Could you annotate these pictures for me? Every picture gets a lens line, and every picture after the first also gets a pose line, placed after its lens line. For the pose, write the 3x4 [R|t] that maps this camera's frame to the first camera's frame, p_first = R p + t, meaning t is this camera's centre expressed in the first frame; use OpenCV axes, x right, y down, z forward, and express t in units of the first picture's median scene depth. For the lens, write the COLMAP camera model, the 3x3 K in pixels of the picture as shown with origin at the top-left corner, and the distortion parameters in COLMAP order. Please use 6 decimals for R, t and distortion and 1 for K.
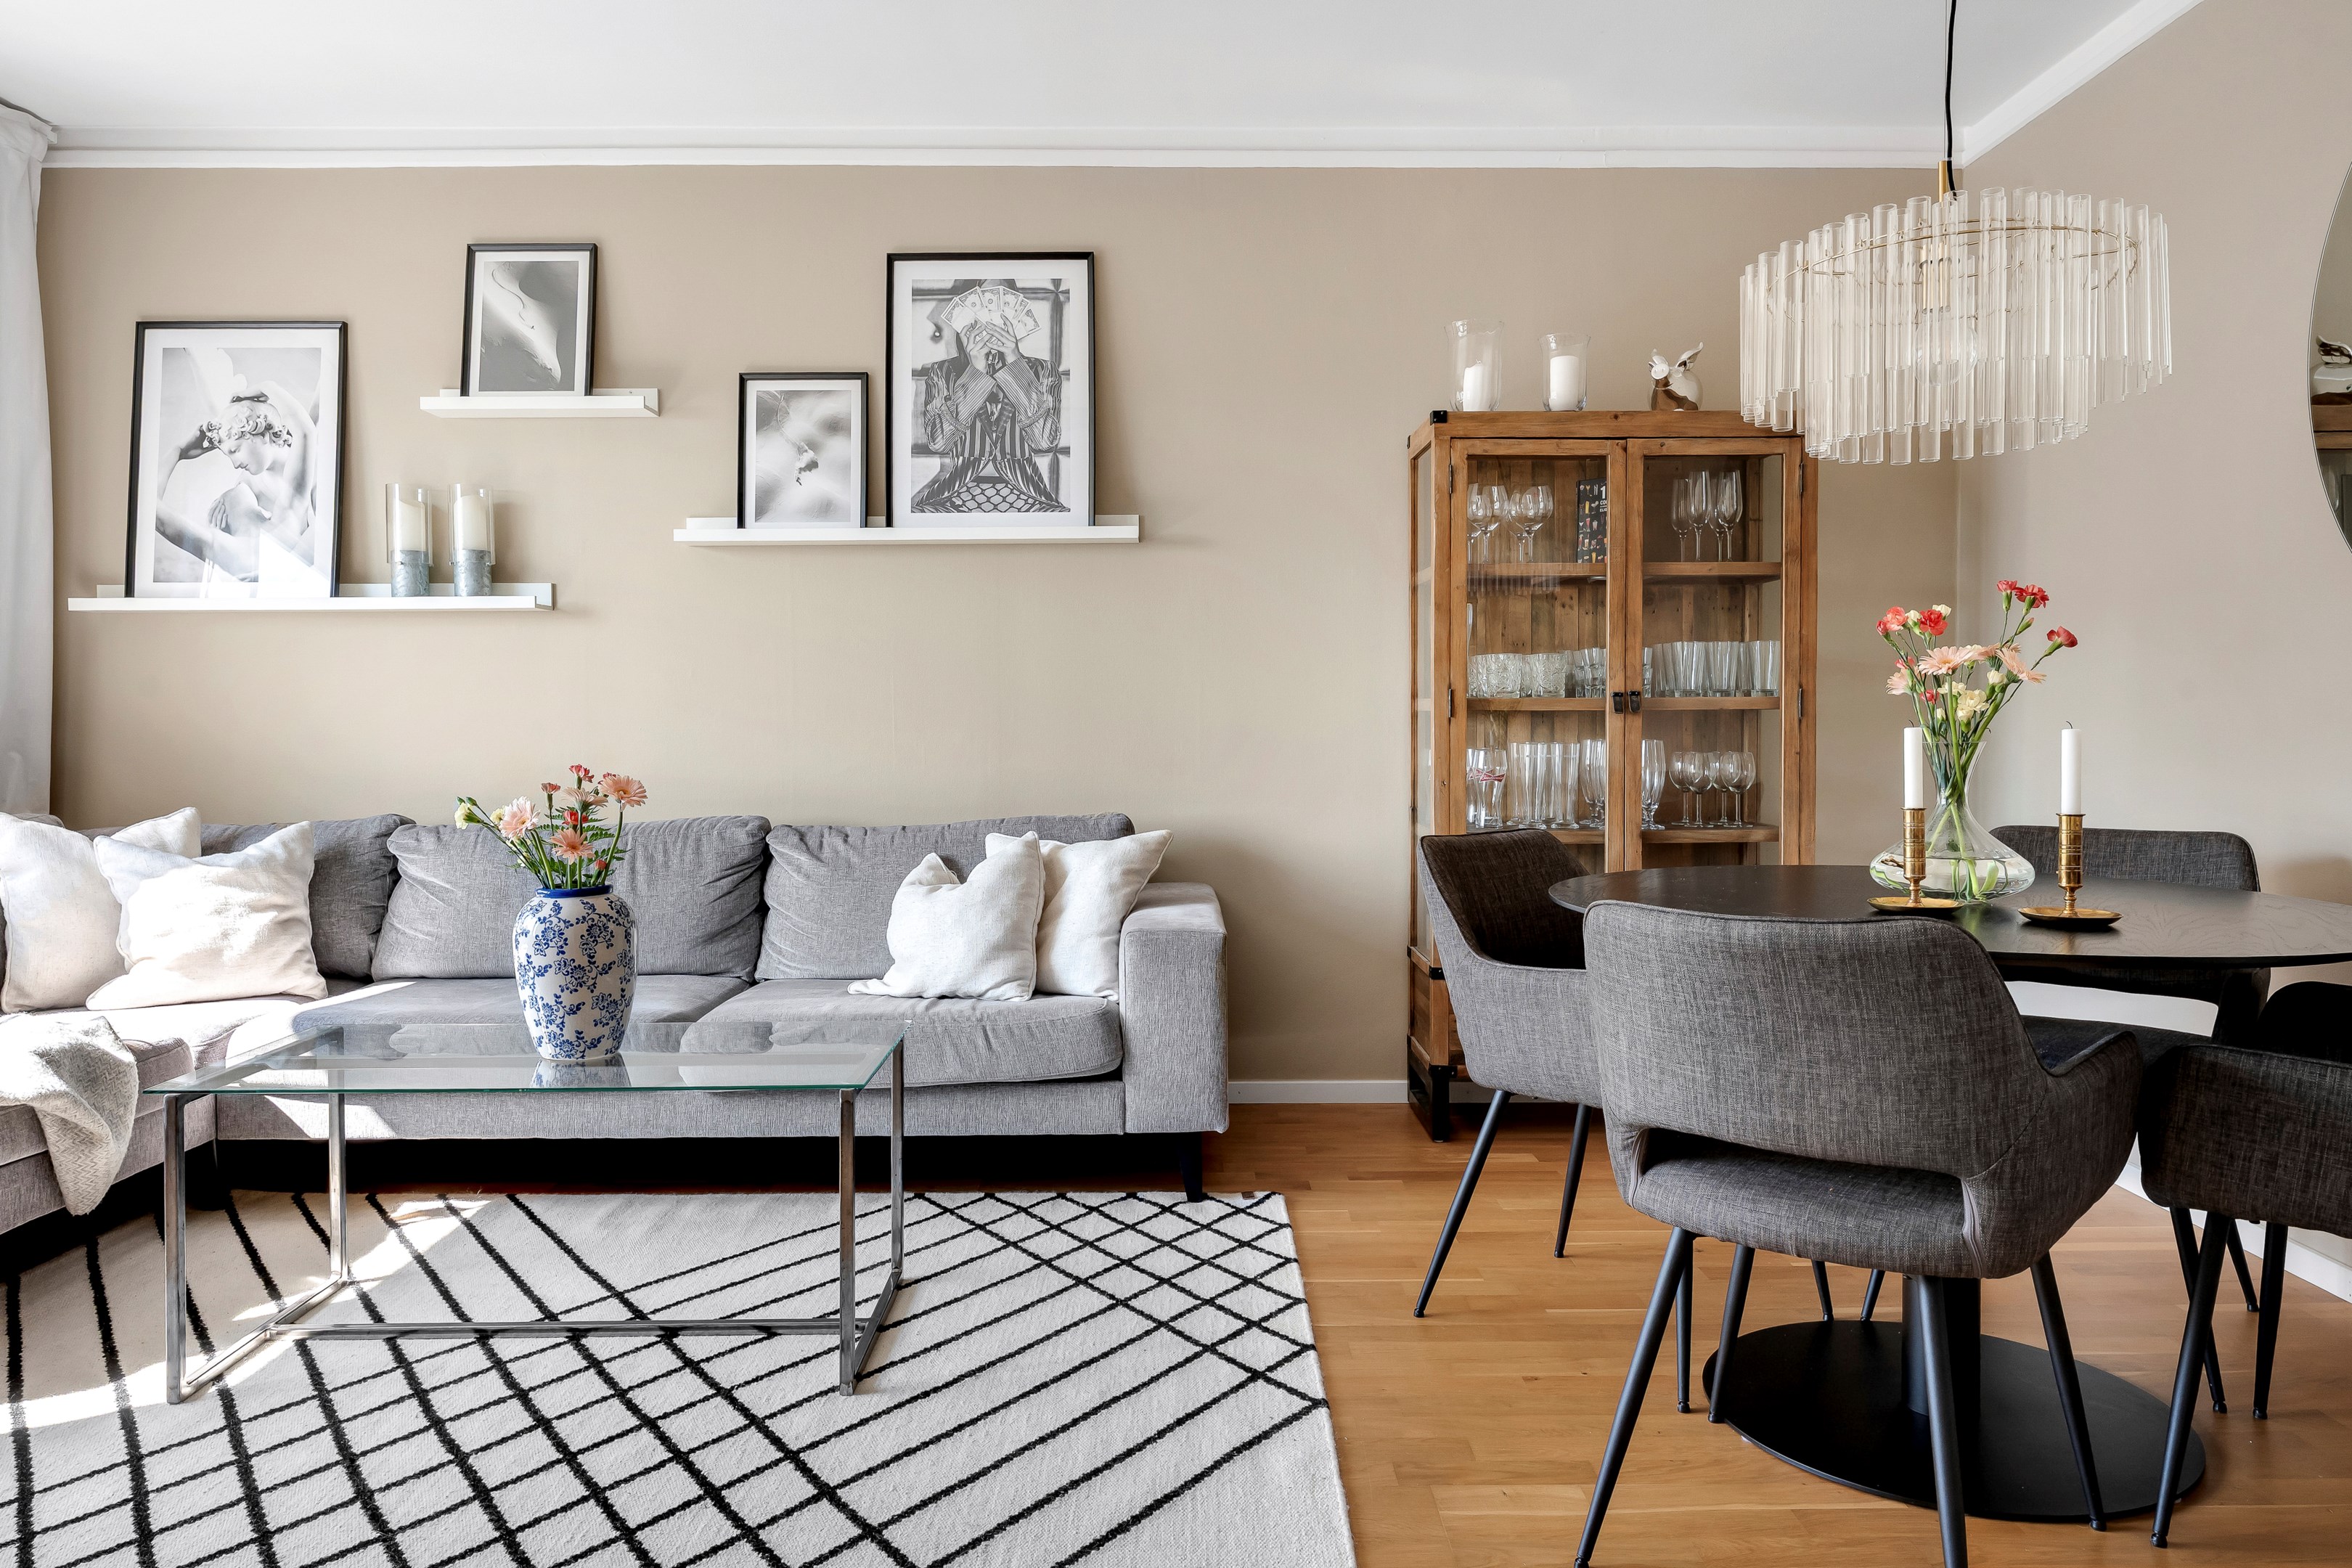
lens RADIAL K [[1515.2, 0, 1169.4], [0, 1515.2, 790.8], [0, 0, 1]] dist [0.001489, -0.000855]
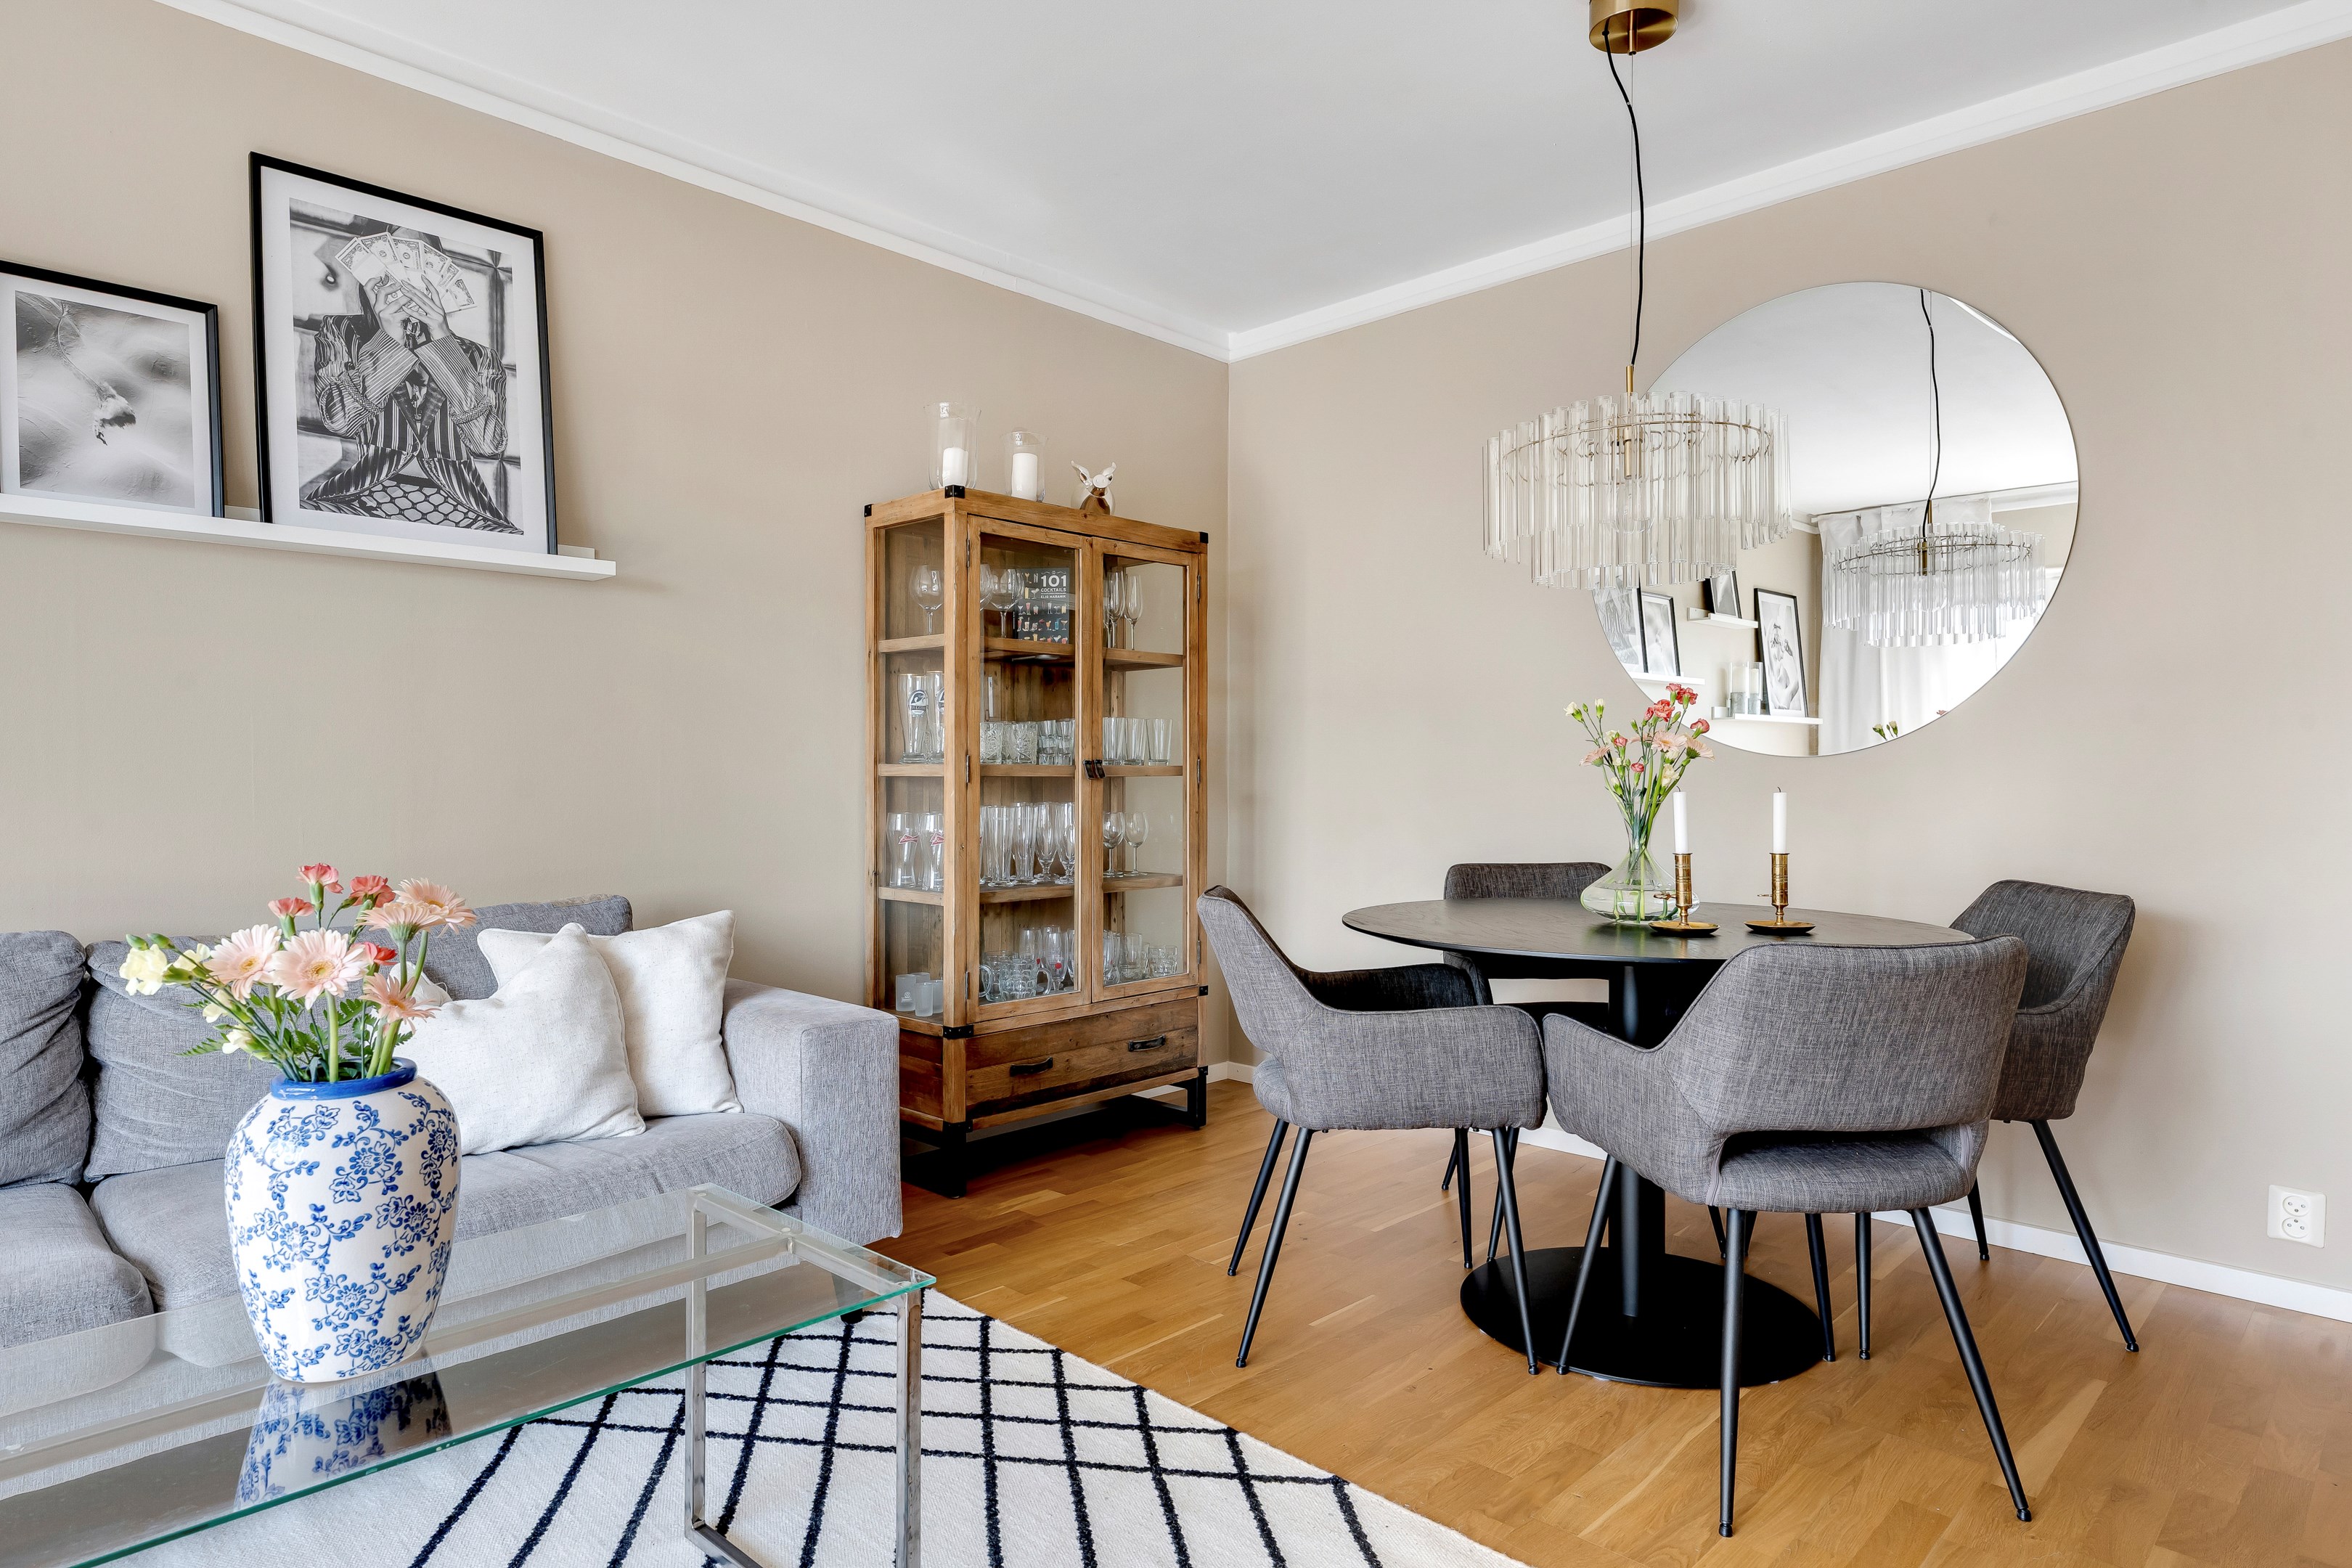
lens RADIAL K [[1295.3, 0, 1173.0], [0, 1295.3, 810.8], [0, 0, 1]] dist [0.000341, -0.000150]
pose [[0.723561, -0.014198, 0.690114, -0.300638], [0.032058, 0.999401, -0.013050, -0.012483], [-0.689515, 0.031566, 0.723583, 0.246569]]
